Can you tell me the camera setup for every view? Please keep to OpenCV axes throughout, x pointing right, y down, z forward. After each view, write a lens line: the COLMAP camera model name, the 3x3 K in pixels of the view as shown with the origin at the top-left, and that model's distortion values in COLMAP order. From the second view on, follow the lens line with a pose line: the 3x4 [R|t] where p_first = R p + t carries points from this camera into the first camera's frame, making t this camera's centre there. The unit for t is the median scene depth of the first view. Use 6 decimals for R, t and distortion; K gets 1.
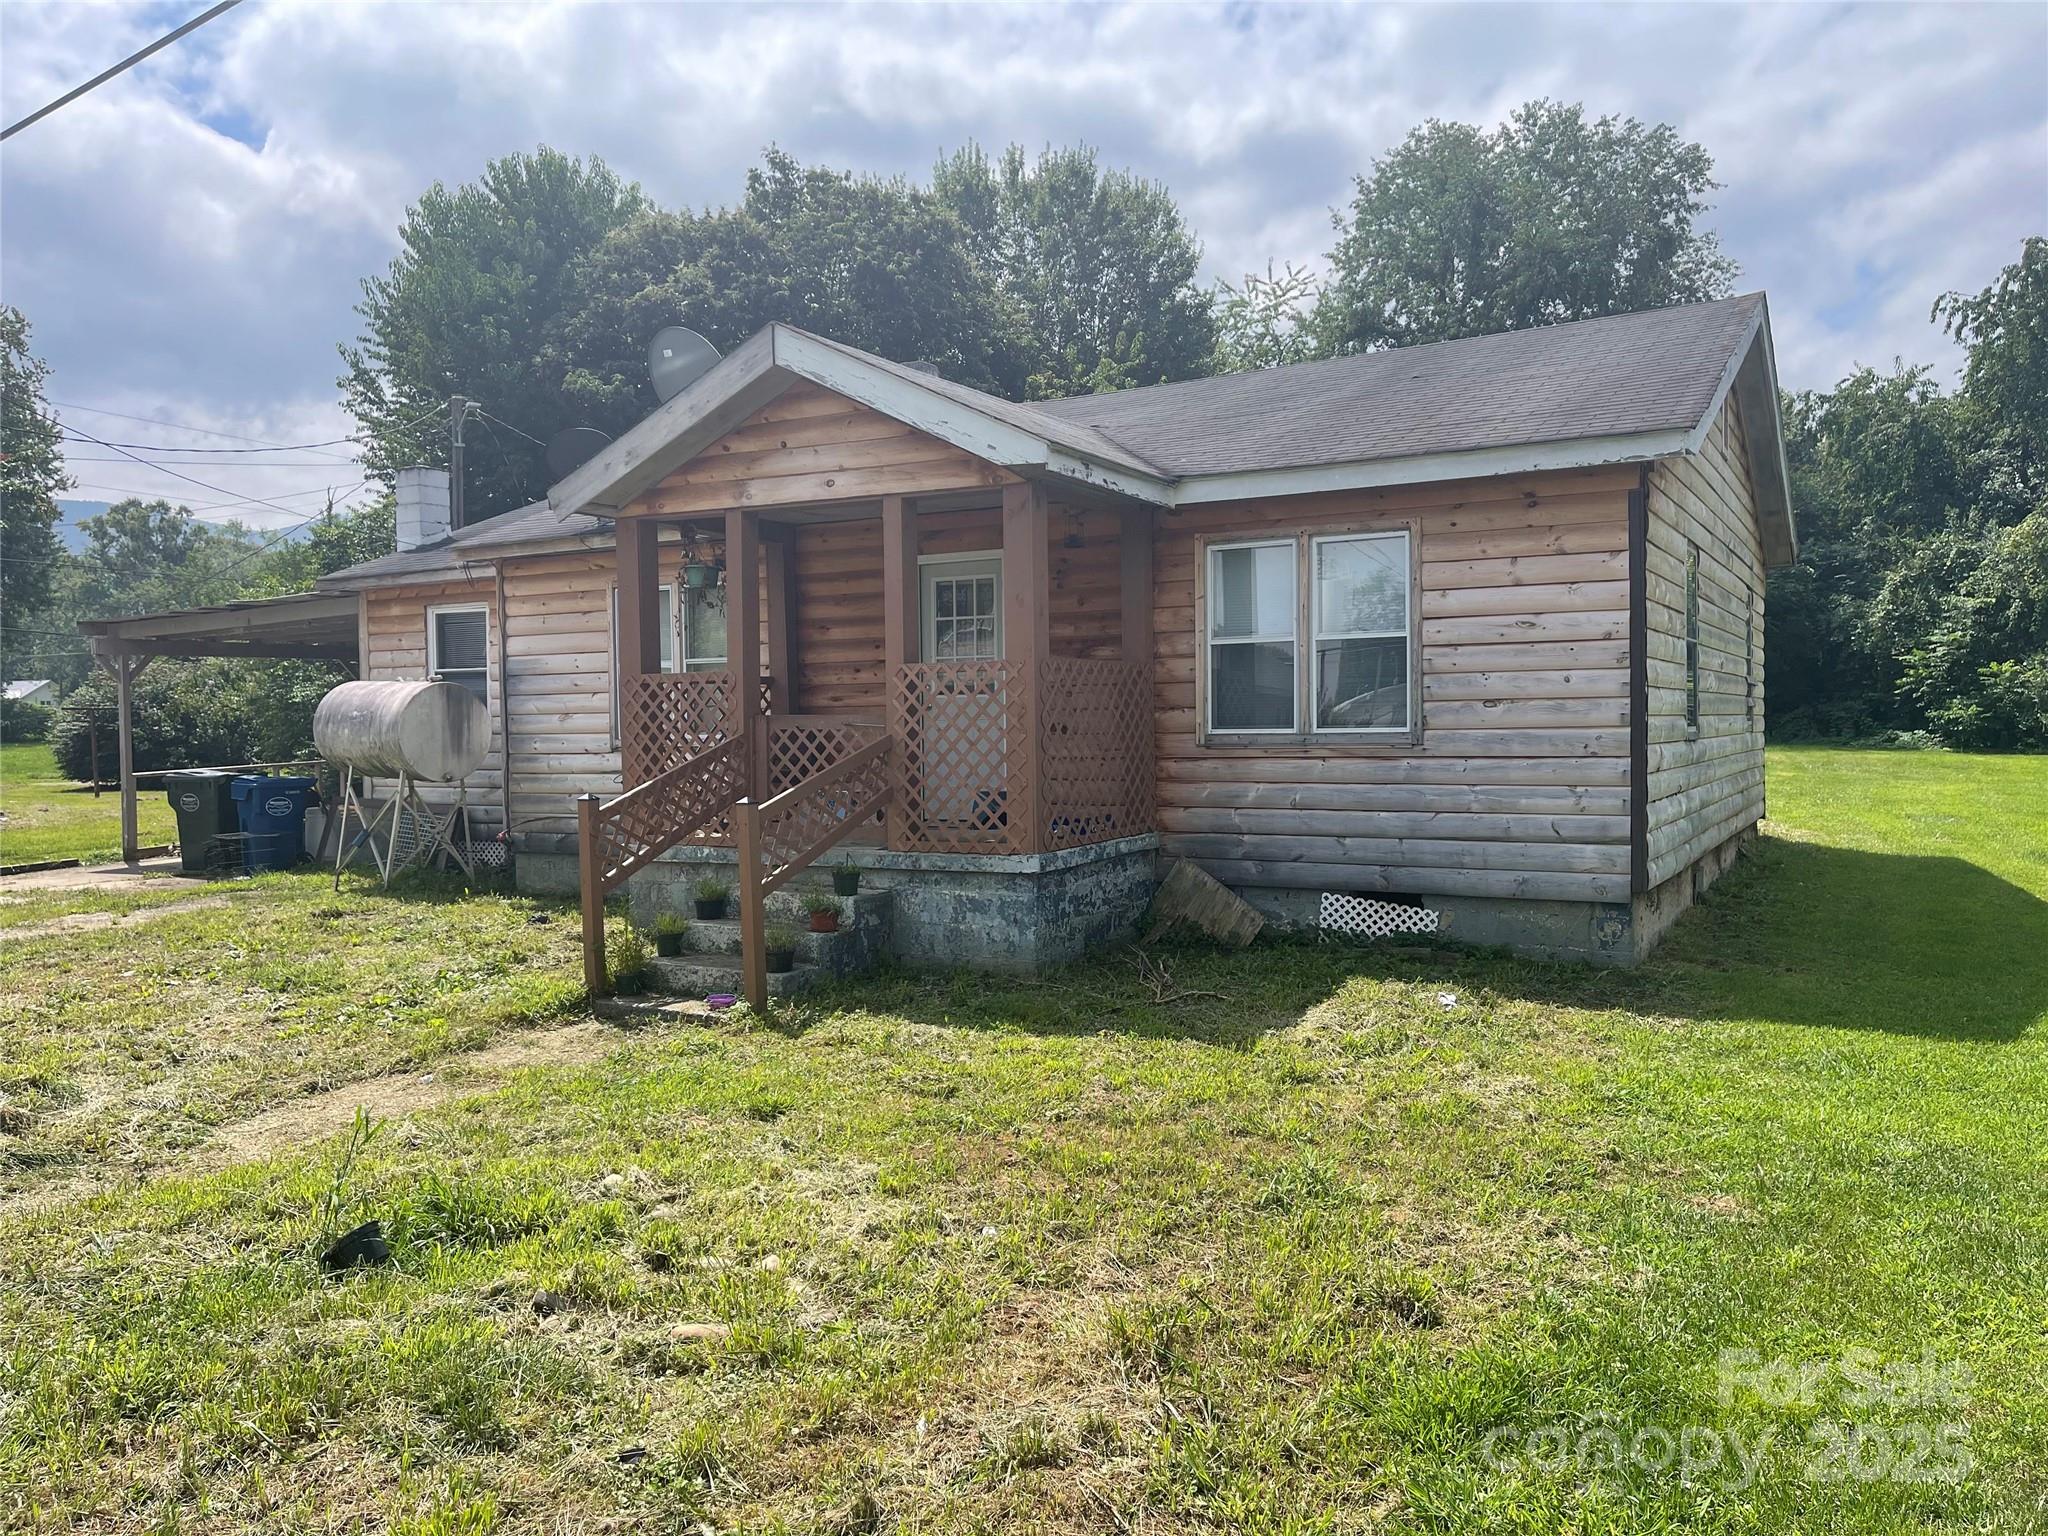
lens RADIAL K [[1564.2, 0, 1040.7], [0, 1564.2, 756.7], [0, 0, 1]] dist [0.025316, -0.025367]
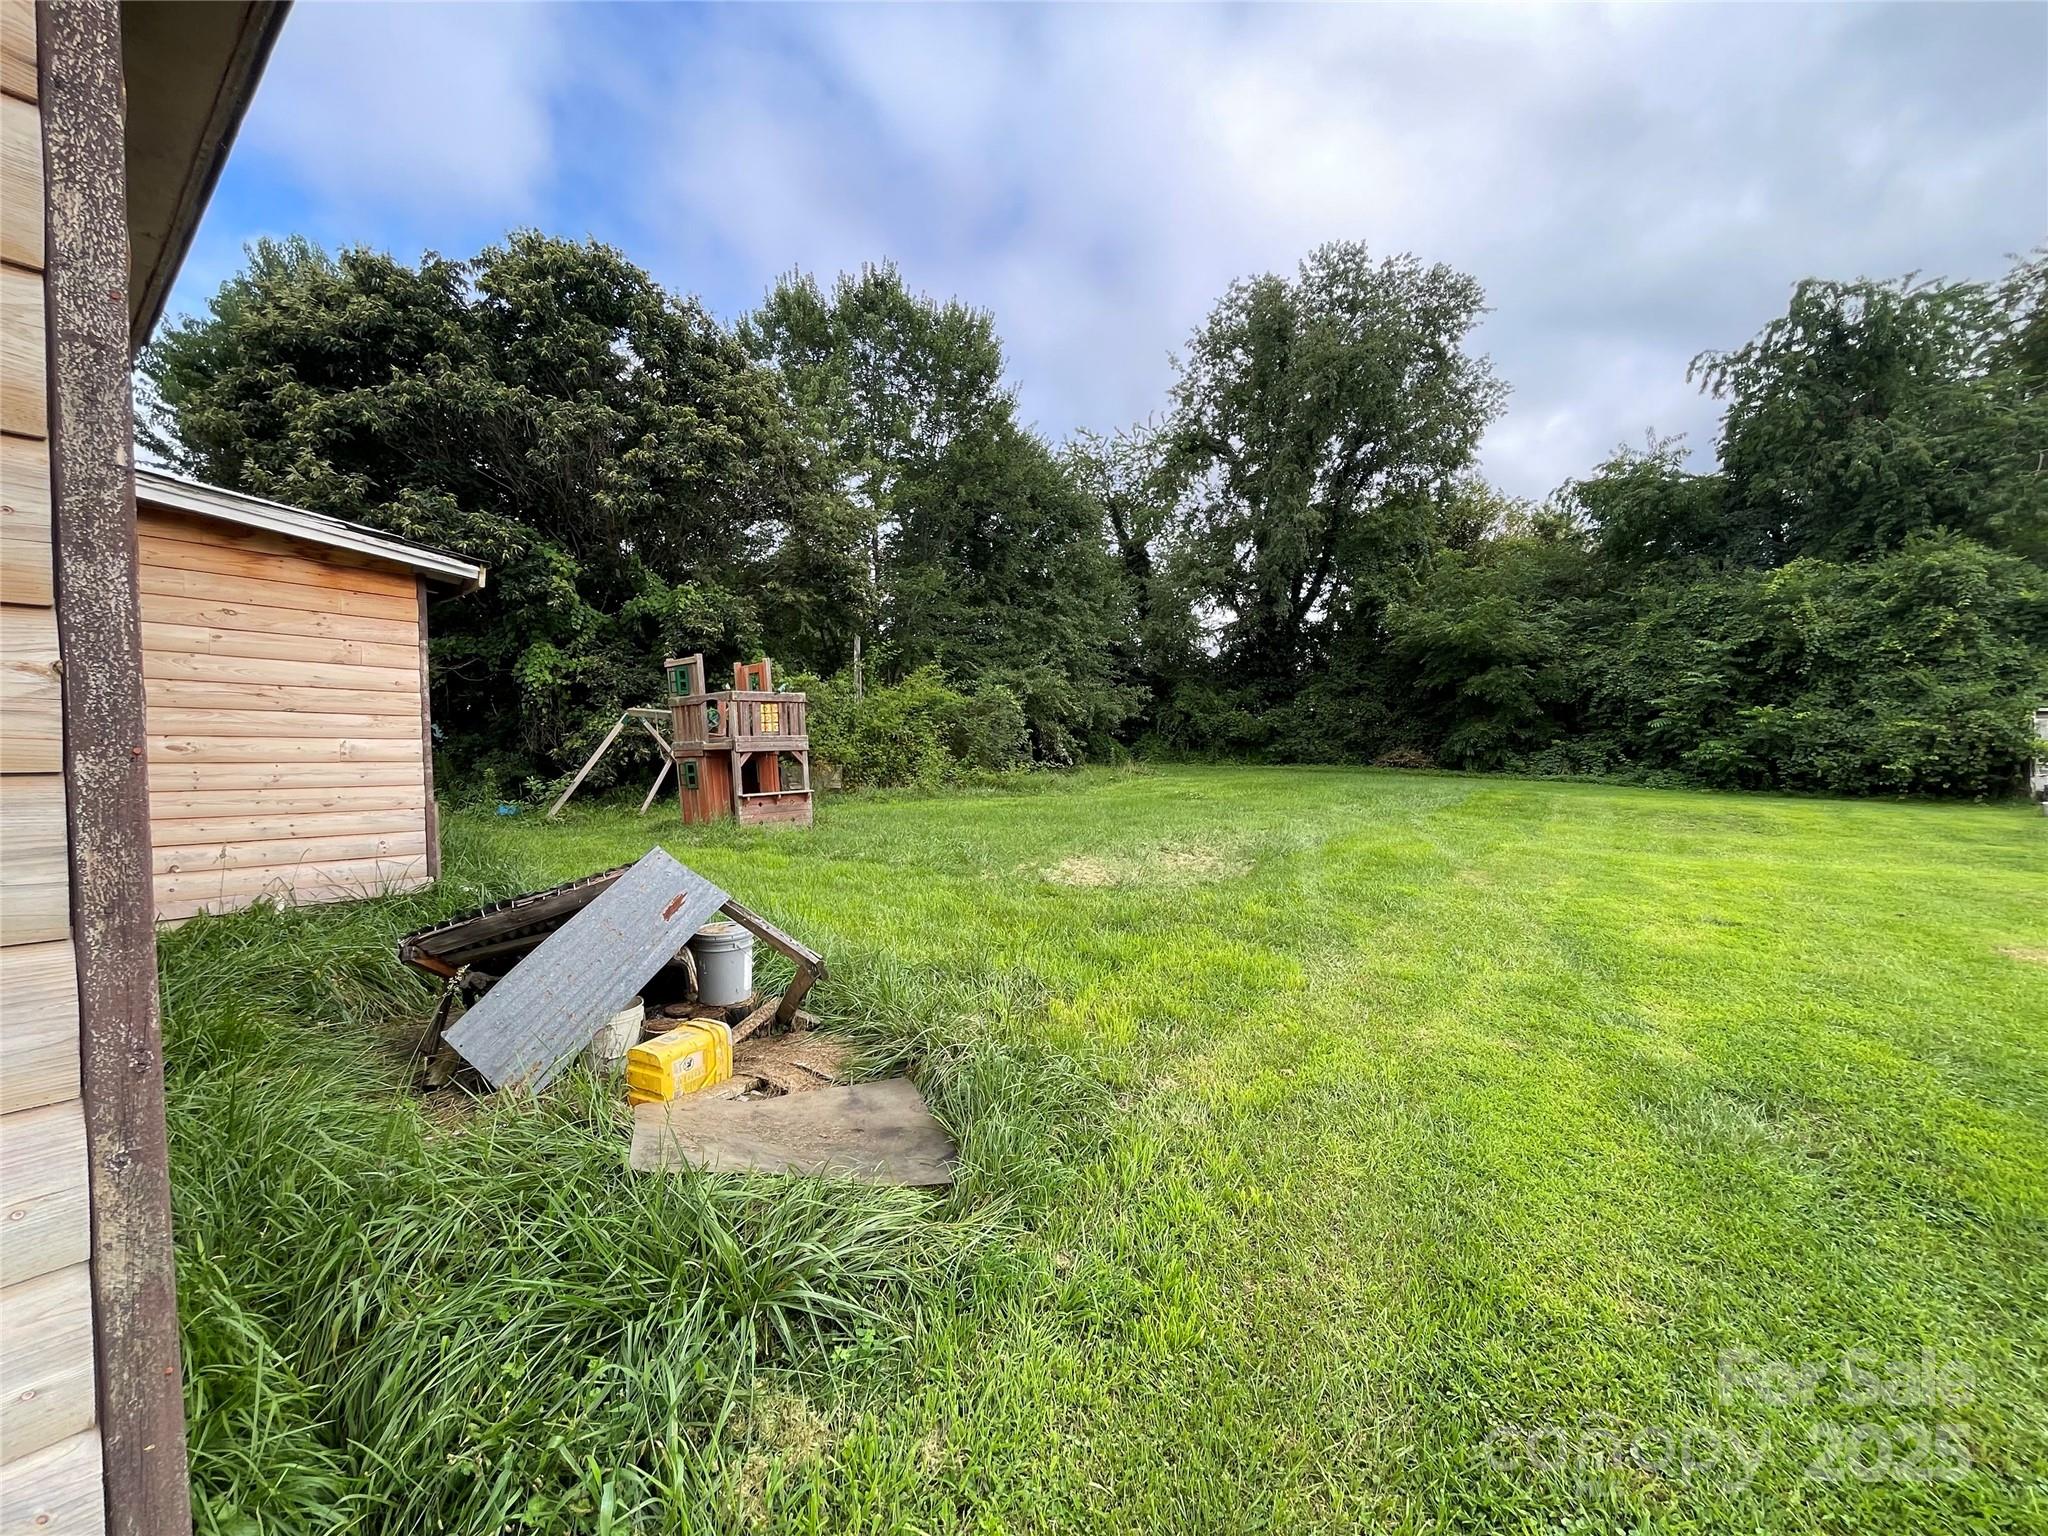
lens RADIAL K [[831.0, 0, 1015.7], [0, 831.0, 750.7], [0, 0, 1]] dist [0.000483, 0.000448]
pose [[0.991800, 0.005669, -0.127671, 0.192196], [-0.003816, 0.999884, 0.014752, -0.034969], [0.127740, -0.014144, 0.991707, 0.387040]]
